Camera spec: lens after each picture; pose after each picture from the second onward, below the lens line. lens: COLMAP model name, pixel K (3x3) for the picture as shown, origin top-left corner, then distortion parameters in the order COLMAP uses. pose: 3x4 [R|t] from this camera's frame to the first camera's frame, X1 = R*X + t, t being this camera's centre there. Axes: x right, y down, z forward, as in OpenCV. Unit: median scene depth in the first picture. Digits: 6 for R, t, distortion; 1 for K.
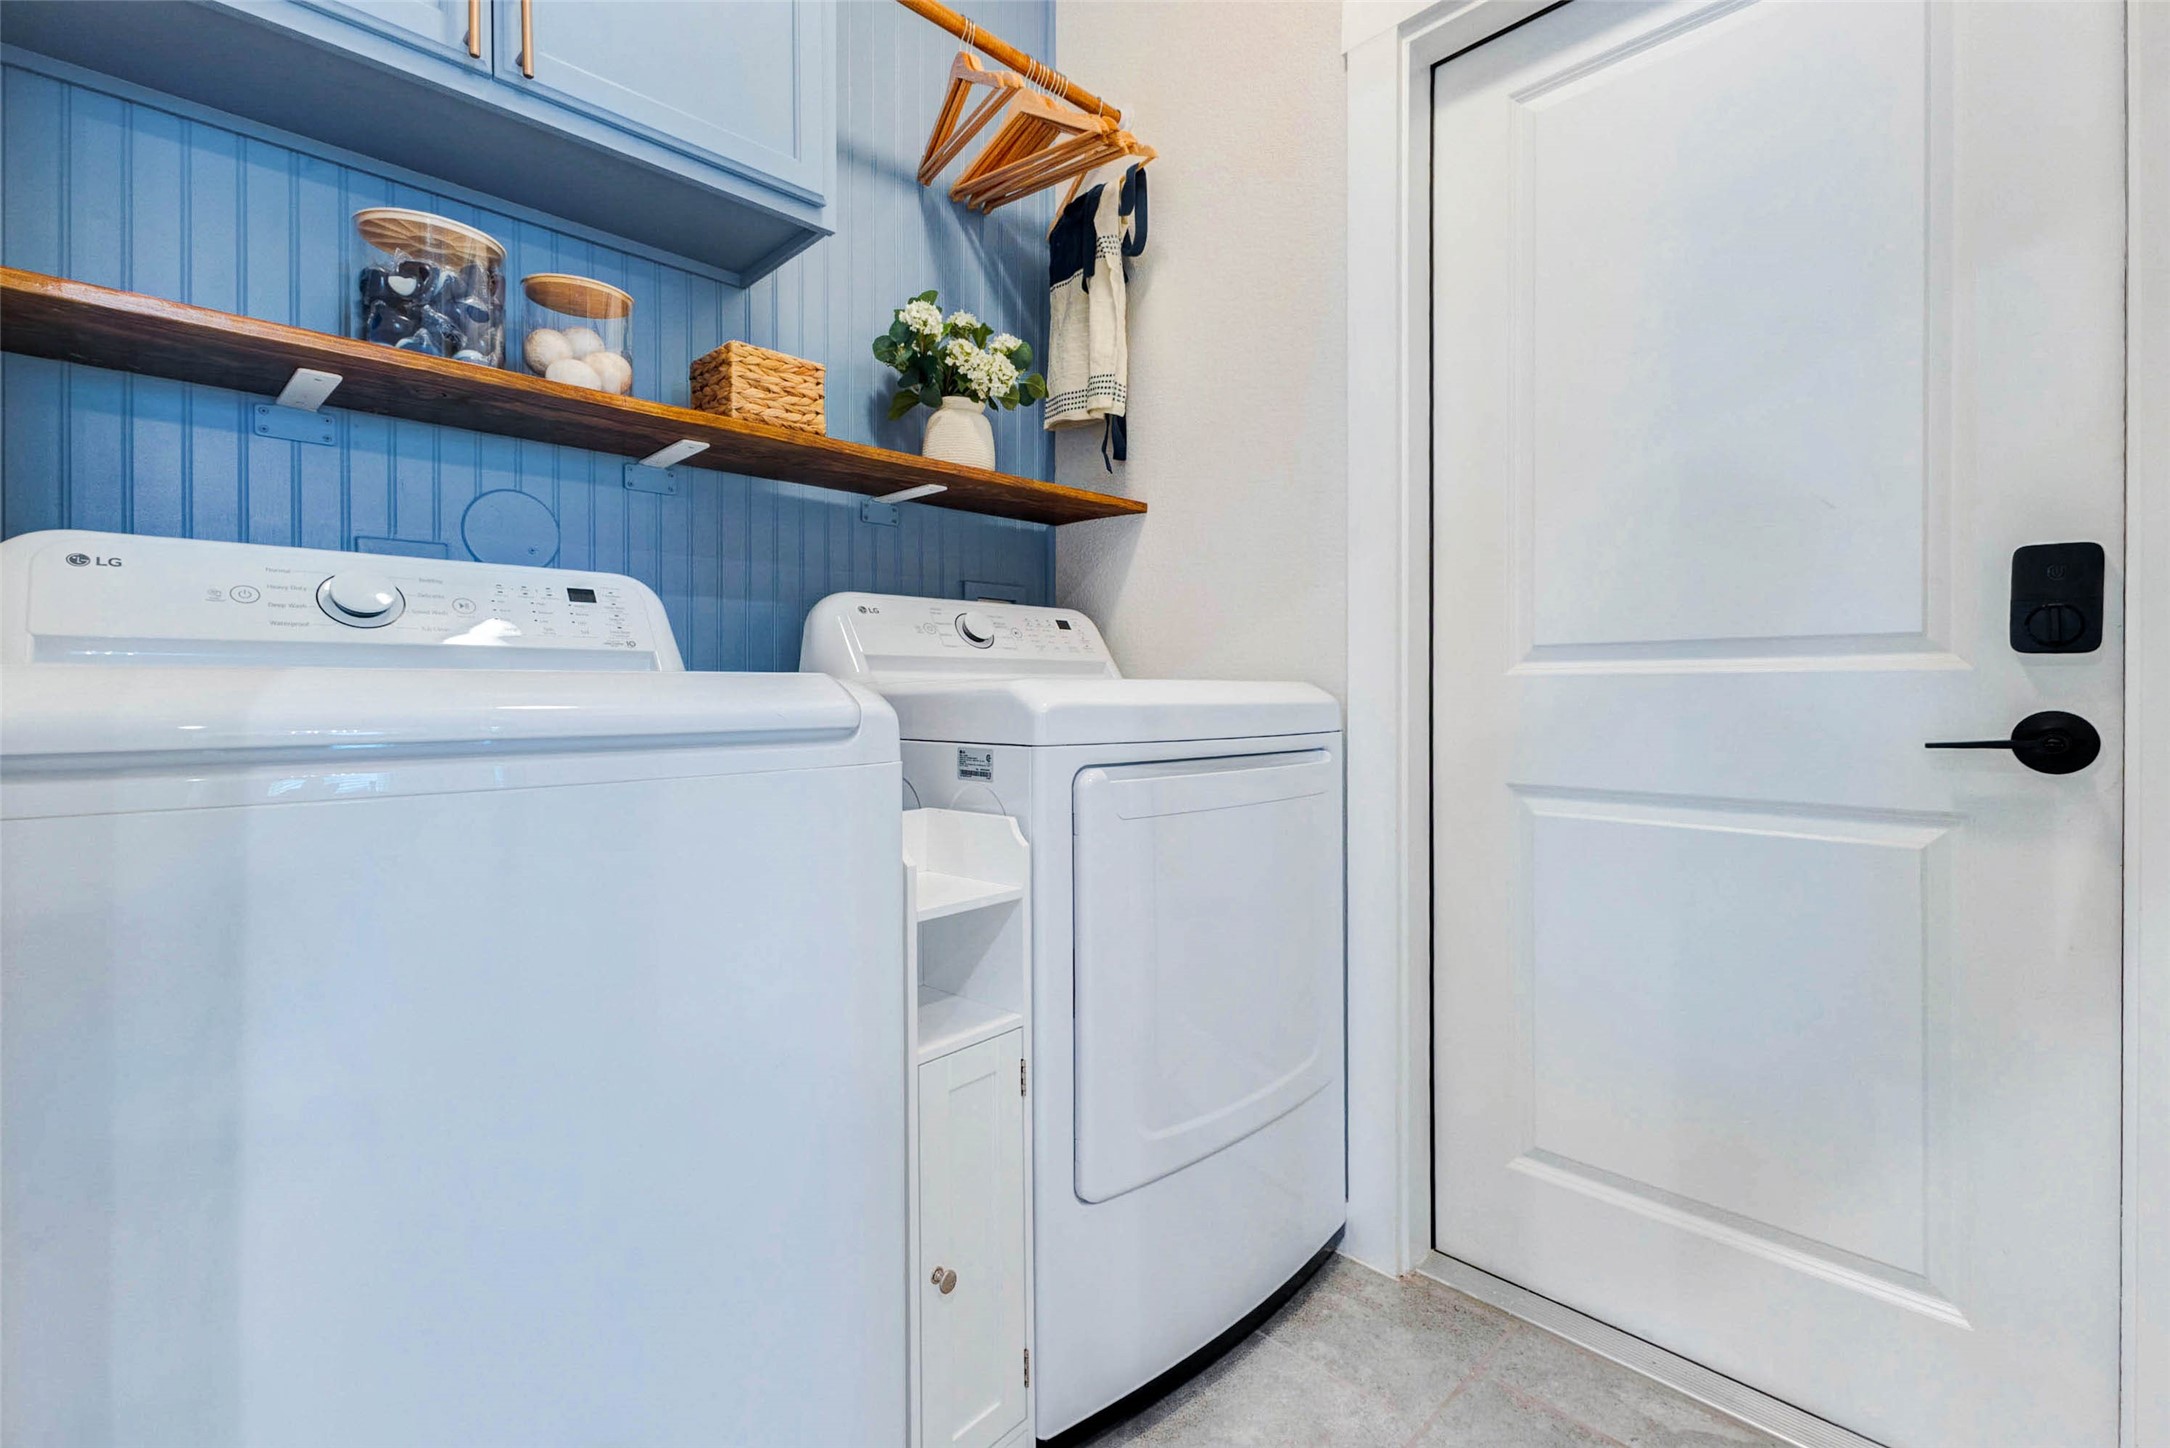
lens RADIAL K [[945.0, 0, 1084.0], [0, 945.0, 685.2], [0, 0, 1]] dist [0.001234, 0.000424]
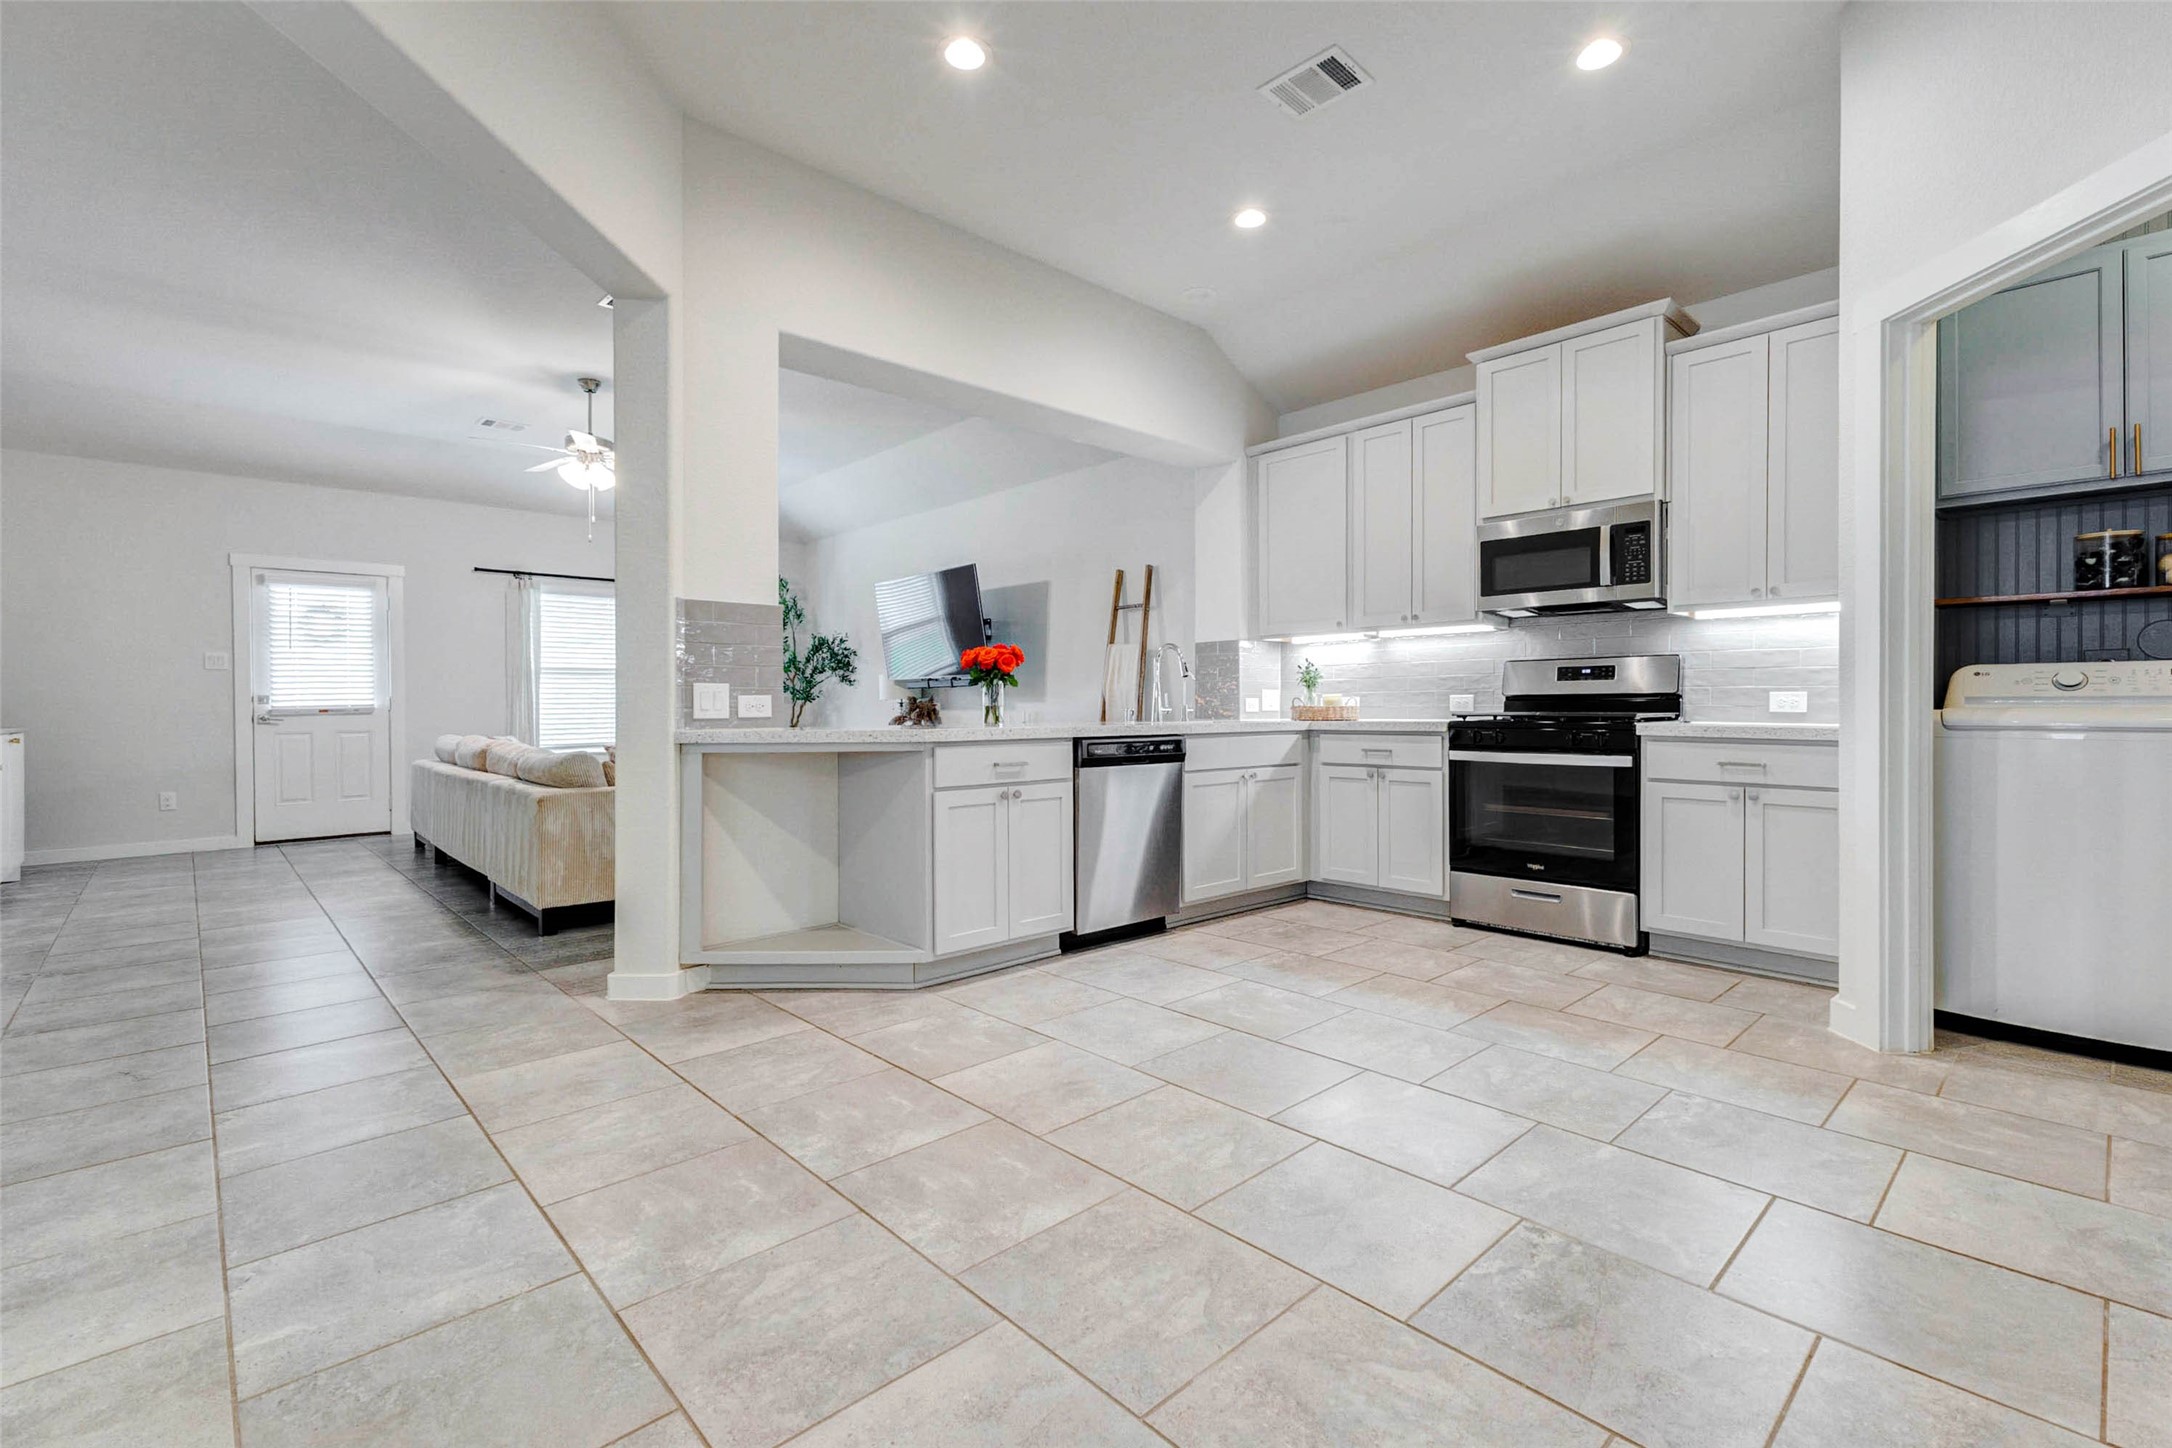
lens RADIAL K [[966.5, 0, 1084.0], [0, 966.5, 703.3], [0, 0, 1]] dist [0.003782, 0.000487]
pose [[-0.031581, 0.002924, -0.999497, 1.881947], [0.005827, 0.999979, 0.002741, -0.037385], [0.999484, -0.005738, -0.031597, -1.568563]]
